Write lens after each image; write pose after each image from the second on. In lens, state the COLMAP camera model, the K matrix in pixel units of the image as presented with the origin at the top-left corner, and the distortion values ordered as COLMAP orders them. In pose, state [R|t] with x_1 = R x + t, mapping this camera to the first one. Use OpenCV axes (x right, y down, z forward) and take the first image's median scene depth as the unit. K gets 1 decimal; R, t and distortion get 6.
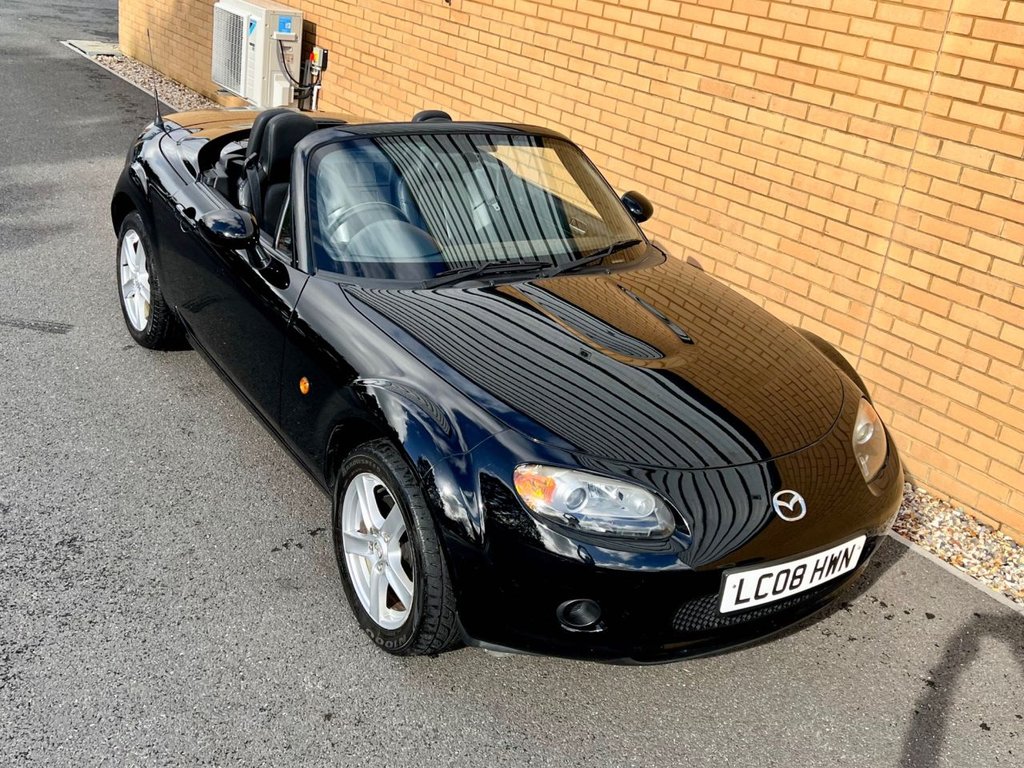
lens RADIAL K [[1096.5, 0, 514.9], [0, 1096.5, 368.5], [0, 0, 1]] dist [0.091867, -0.192981]
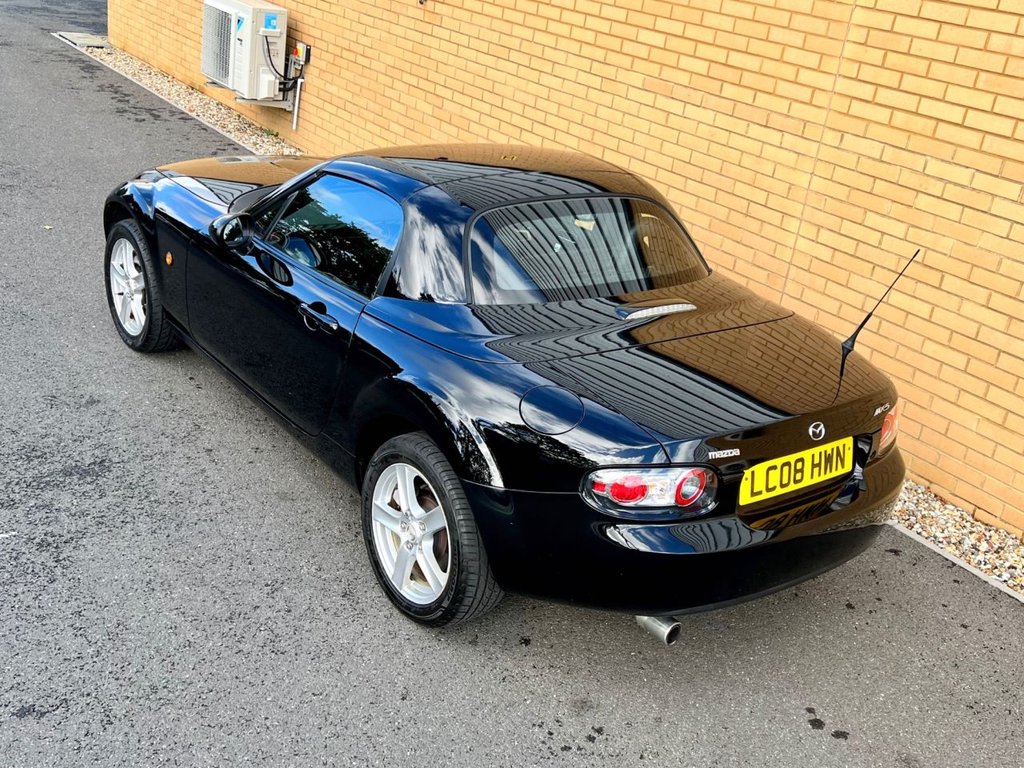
lens RADIAL K [[1093.3, 0, 525.8], [0, 1093.3, 383.9], [0, 0, 1]] dist [0.098654, -0.210727]
pose [[0.999551, 0.002863, 0.029825, 0.014406], [-0.003418, 0.999822, 0.018580, 0.032867], [-0.029766, -0.018674, 0.999382, -0.138720]]
